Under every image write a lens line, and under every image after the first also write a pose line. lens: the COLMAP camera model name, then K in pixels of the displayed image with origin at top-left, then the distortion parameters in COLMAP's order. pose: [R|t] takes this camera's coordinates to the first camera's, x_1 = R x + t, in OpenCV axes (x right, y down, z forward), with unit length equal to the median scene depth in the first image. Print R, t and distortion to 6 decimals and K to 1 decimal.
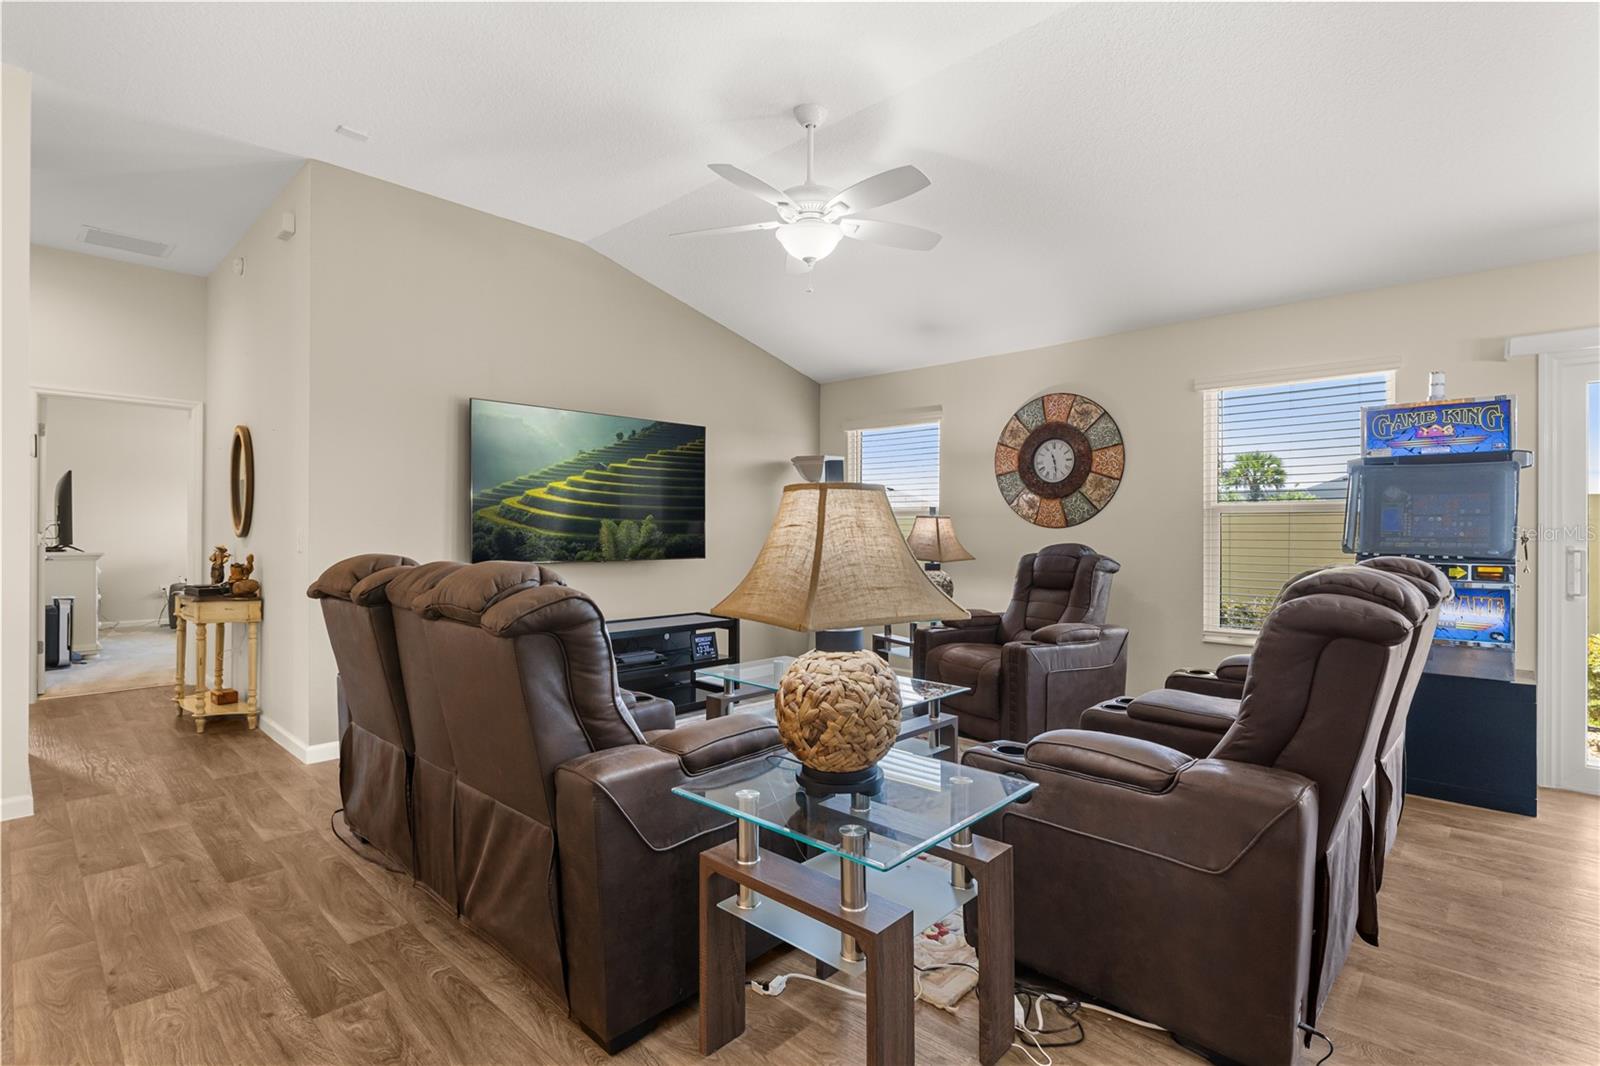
lens RADIAL K [[746.0, 0, 800.6], [0, 746.0, 505.5], [0, 0, 1]] dist [-0.017018, 0.000230]
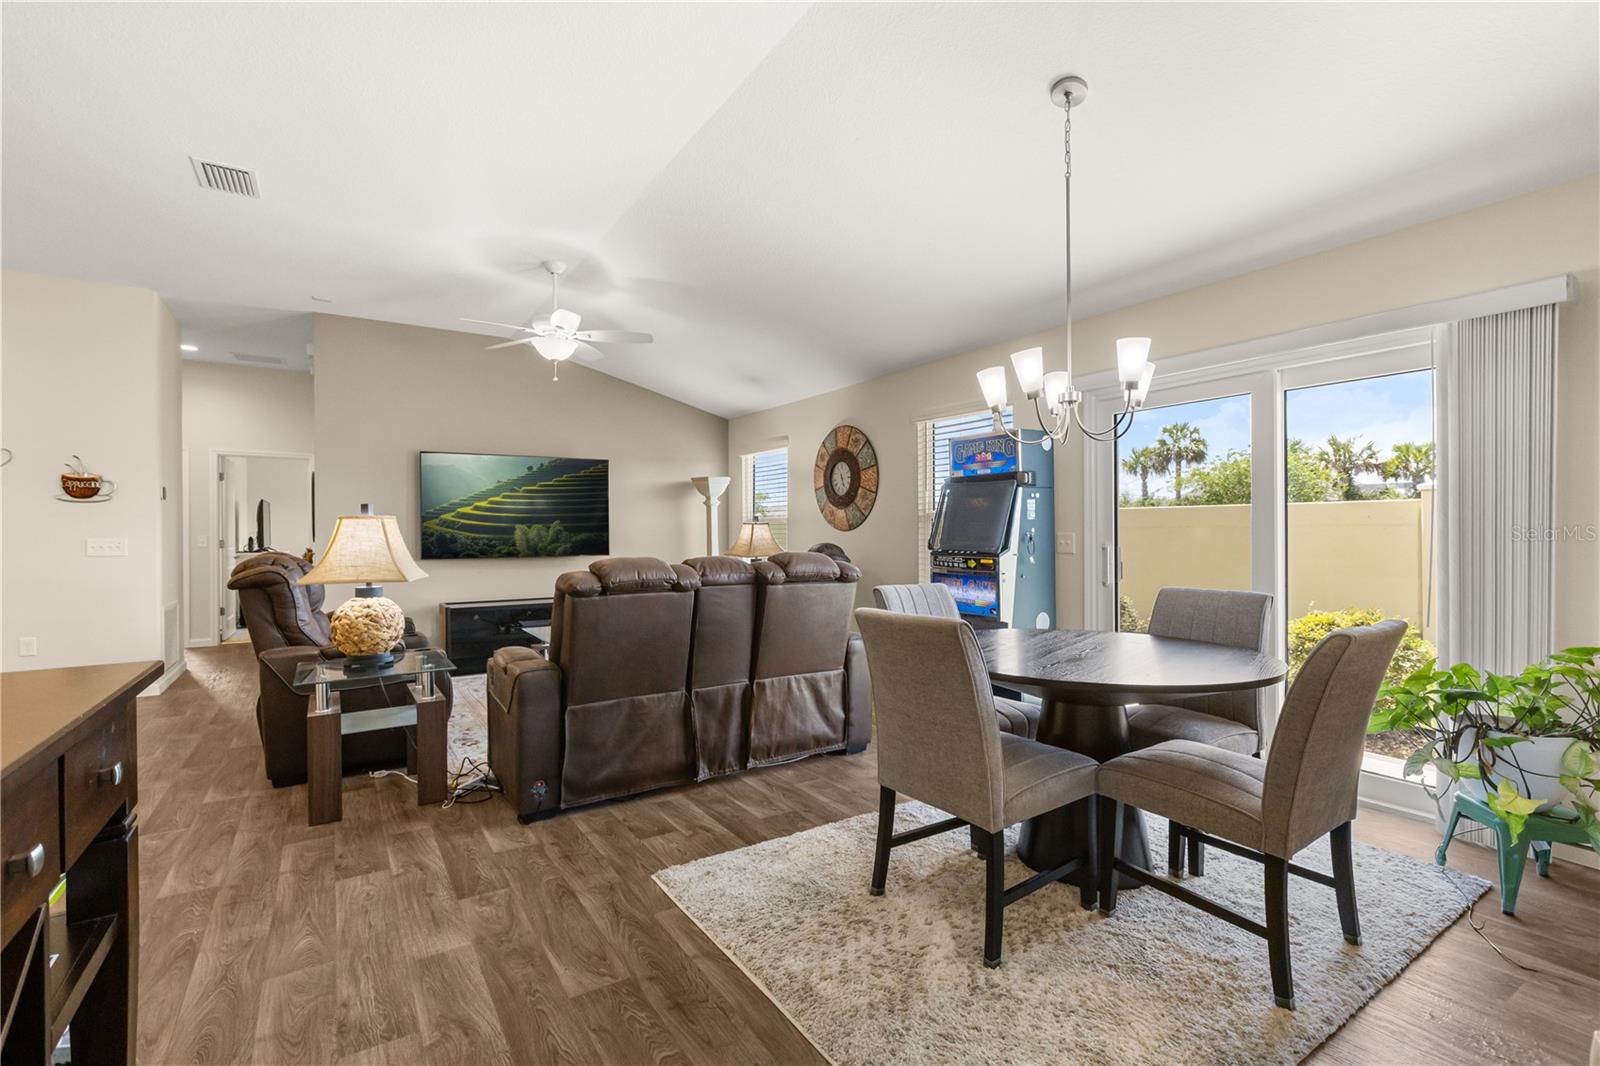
lens RADIAL K [[716.5, 0, 776.7], [0, 716.5, 520.9], [0, 0, 1]] dist [0.011529, -0.003039]
pose [[0.966688, -0.009272, -0.255788, 0.573127], [0.014312, 0.999738, 0.017850, -0.010135], [0.255556, -0.020916, 0.966568, -0.243979]]
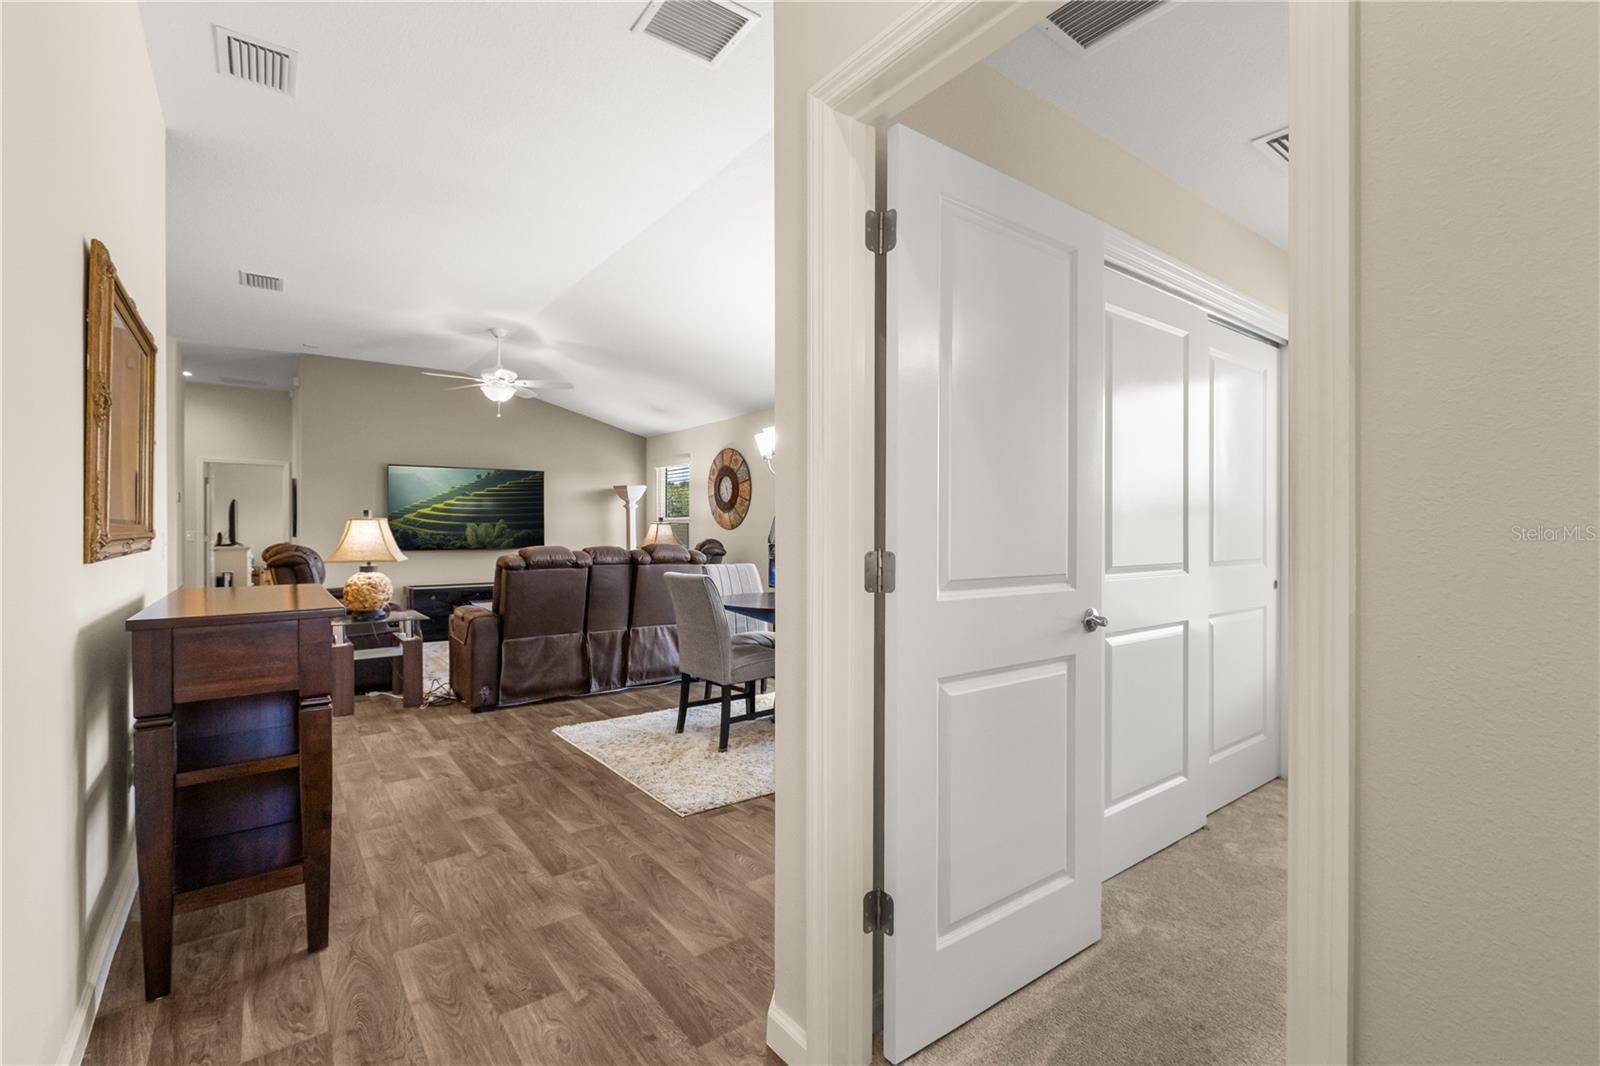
lens RADIAL K [[716.5, 0, 781.2], [0, 716.5, 523.8], [0, 0, 1]] dist [0.011529, -0.003039]
pose [[0.982343, -0.002159, -0.187078, 0.795618], [0.006838, 0.999680, 0.024373, -0.021218], [0.186965, -0.025222, 0.982043, -0.583464]]
